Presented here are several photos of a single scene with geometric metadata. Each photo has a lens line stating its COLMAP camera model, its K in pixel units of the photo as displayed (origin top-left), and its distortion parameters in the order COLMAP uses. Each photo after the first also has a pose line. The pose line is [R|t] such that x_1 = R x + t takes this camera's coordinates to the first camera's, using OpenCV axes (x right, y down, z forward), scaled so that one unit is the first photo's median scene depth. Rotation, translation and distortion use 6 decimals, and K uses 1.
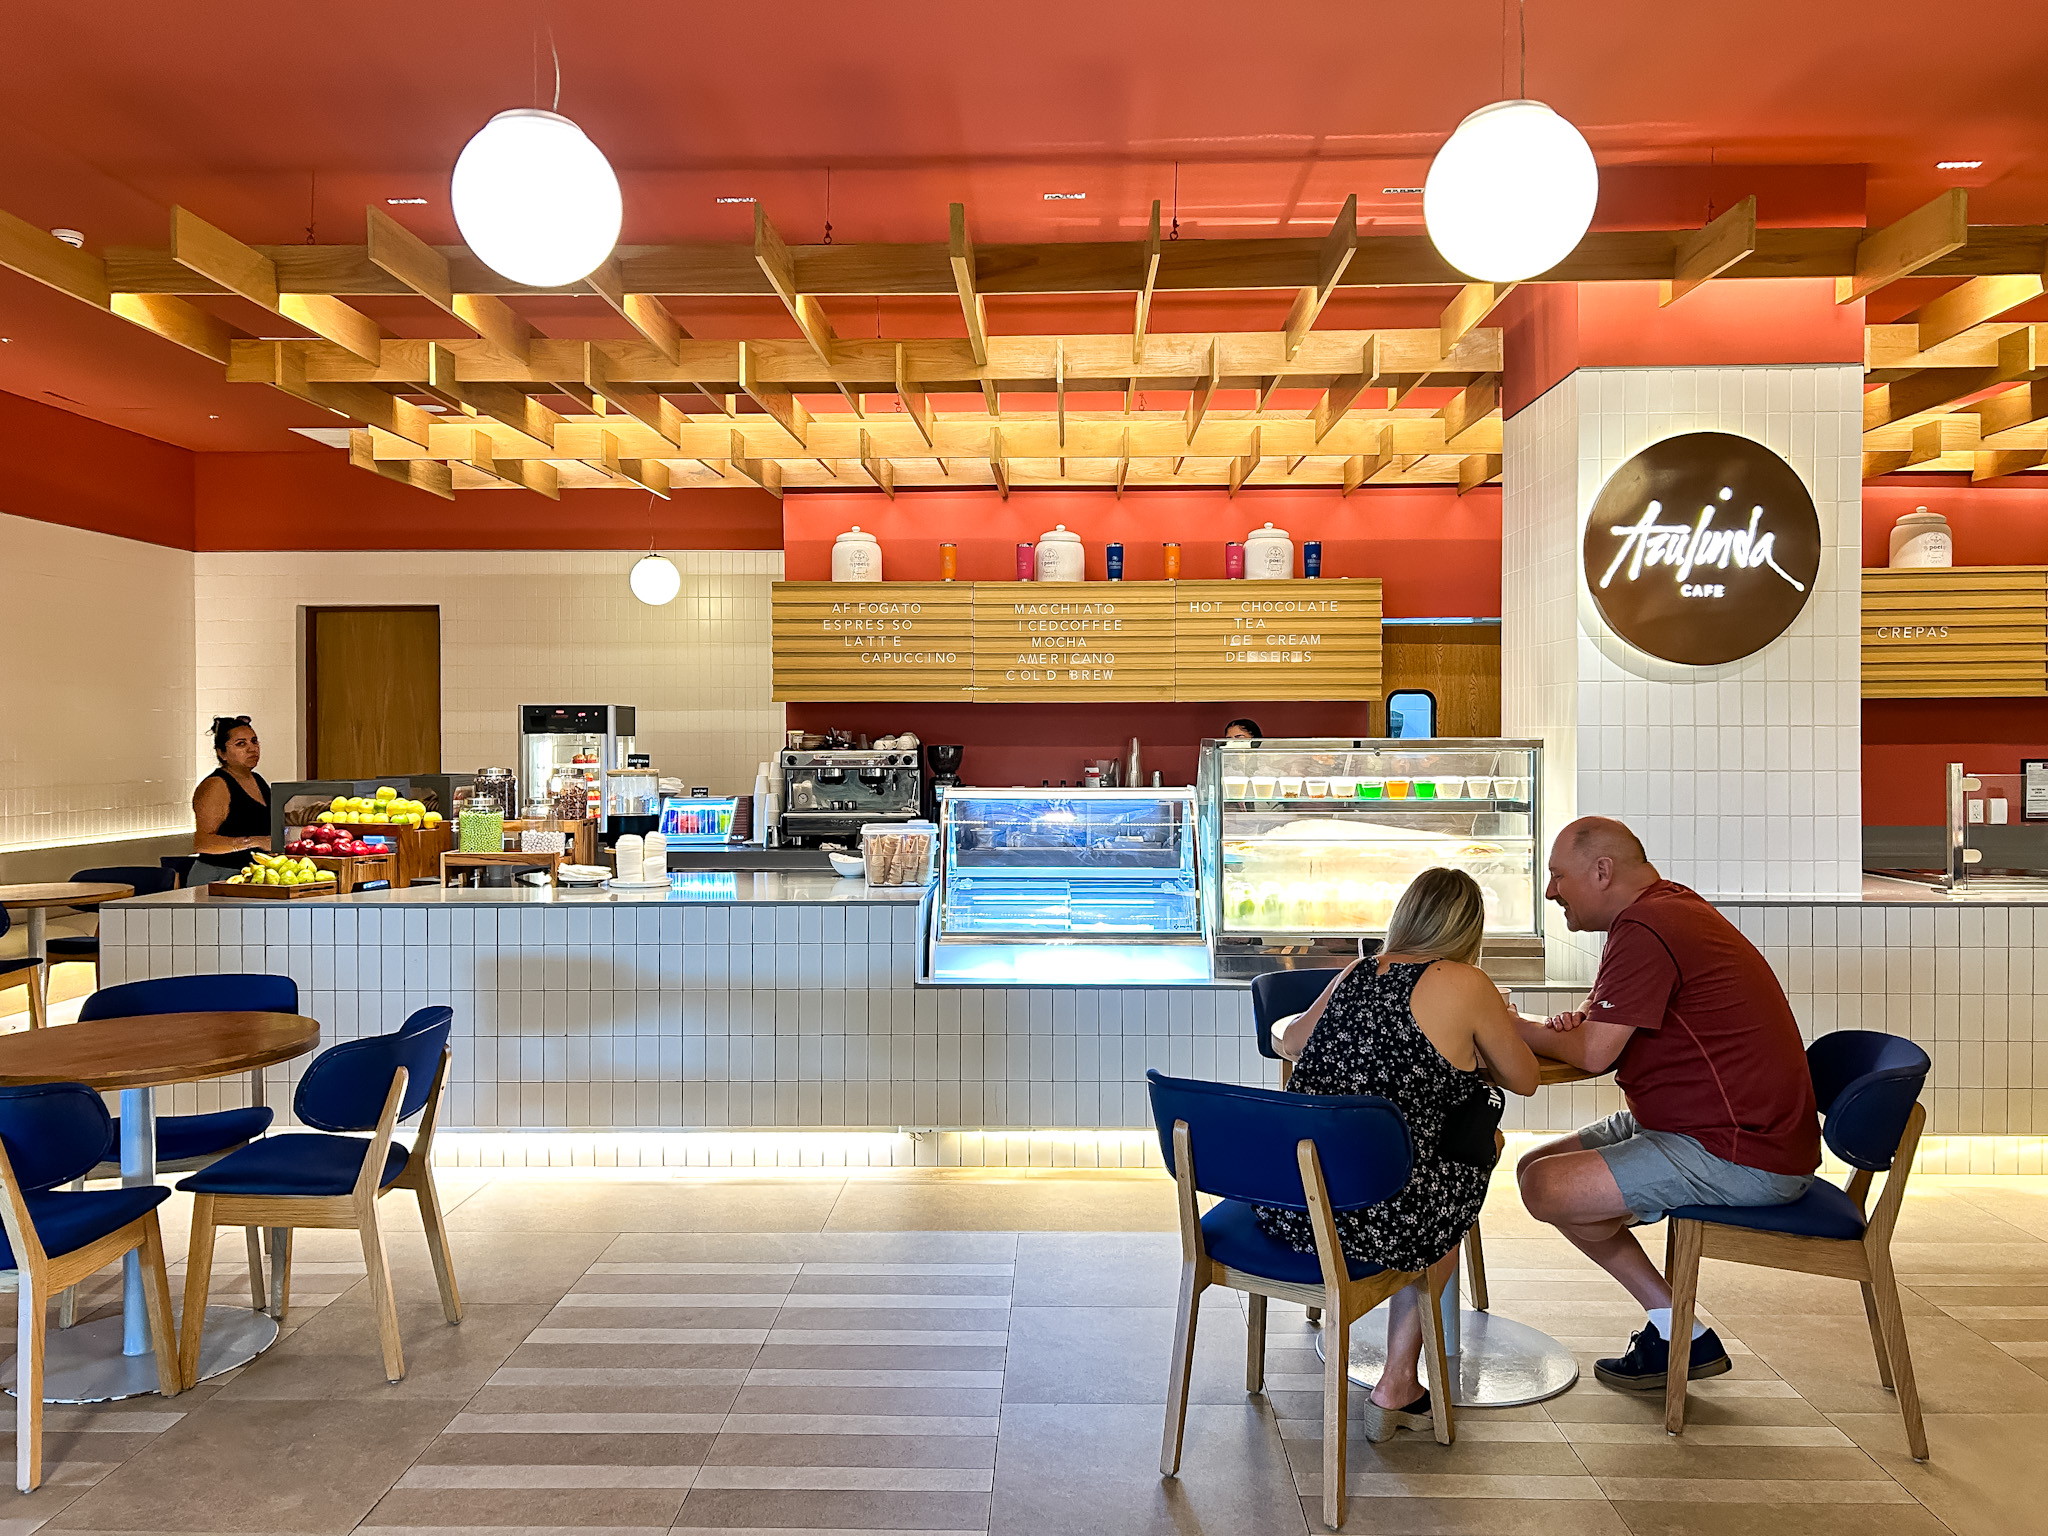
lens RADIAL K [[1604.1, 0, 1024.0], [0, 1604.1, 768.0], [0, 0, 1]] dist [0.007402, 0.003084]
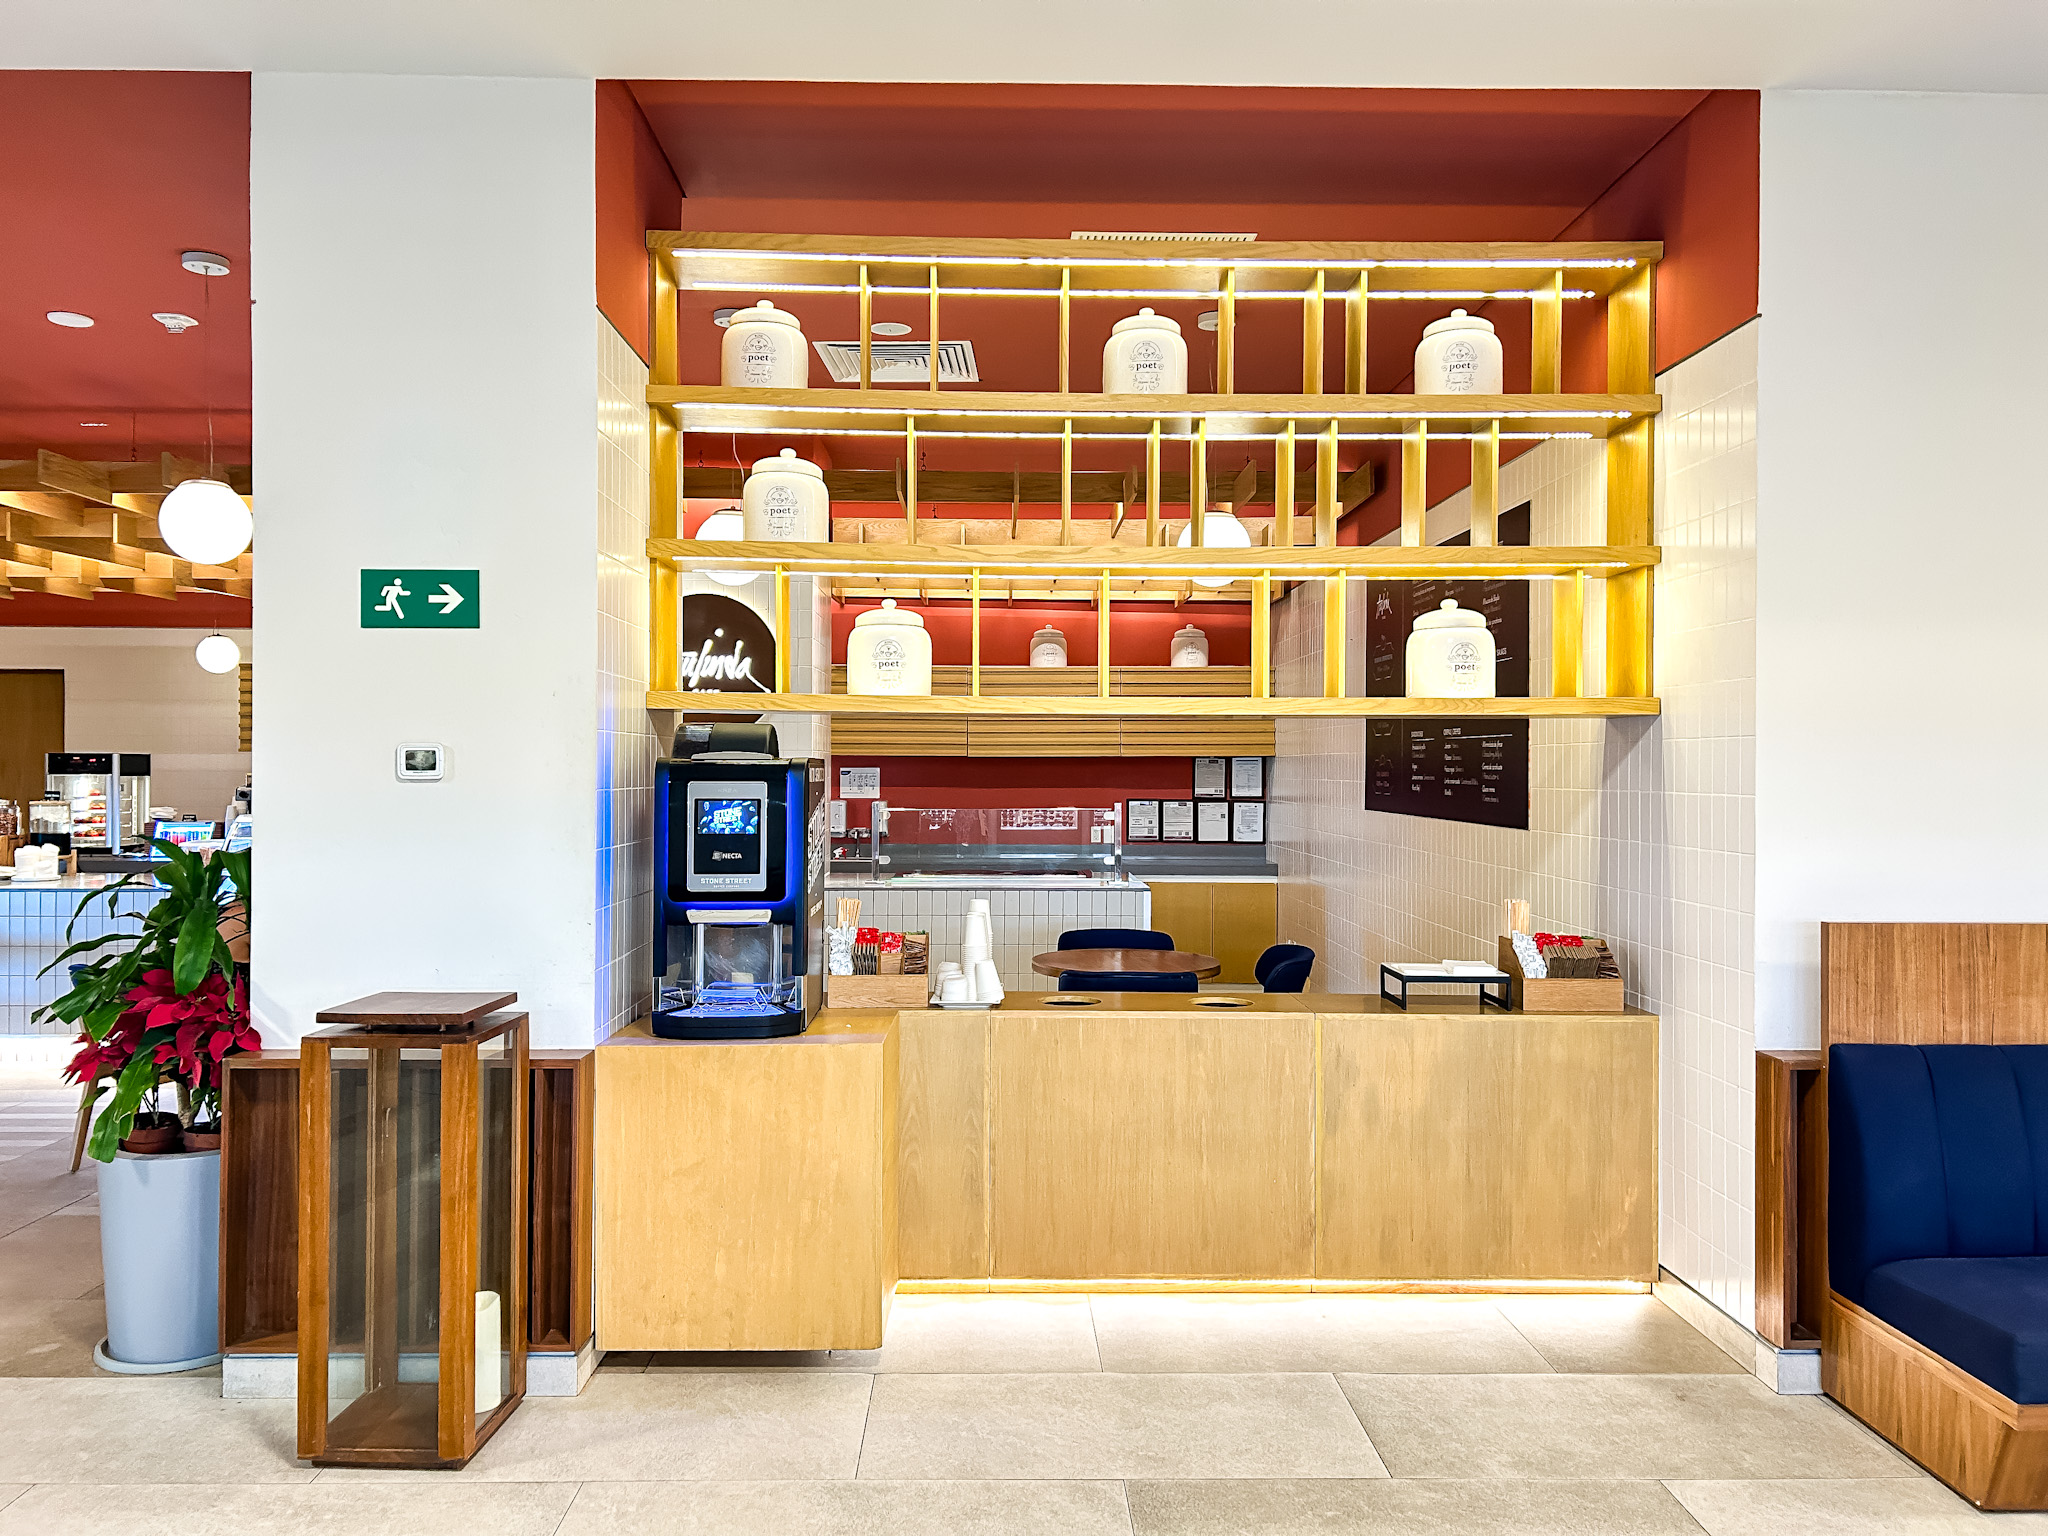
lens RADIAL K [[1531.0, 0, 1024.0], [0, 1531.0, 768.0], [0, 0, 1]] dist [0.012369, 0.004470]
pose [[0.997921, 0.008526, 0.063890, 0.638776], [-0.007203, 0.999755, -0.020913, -0.007698], [-0.064053, 0.020409, 0.997738, -0.521271]]
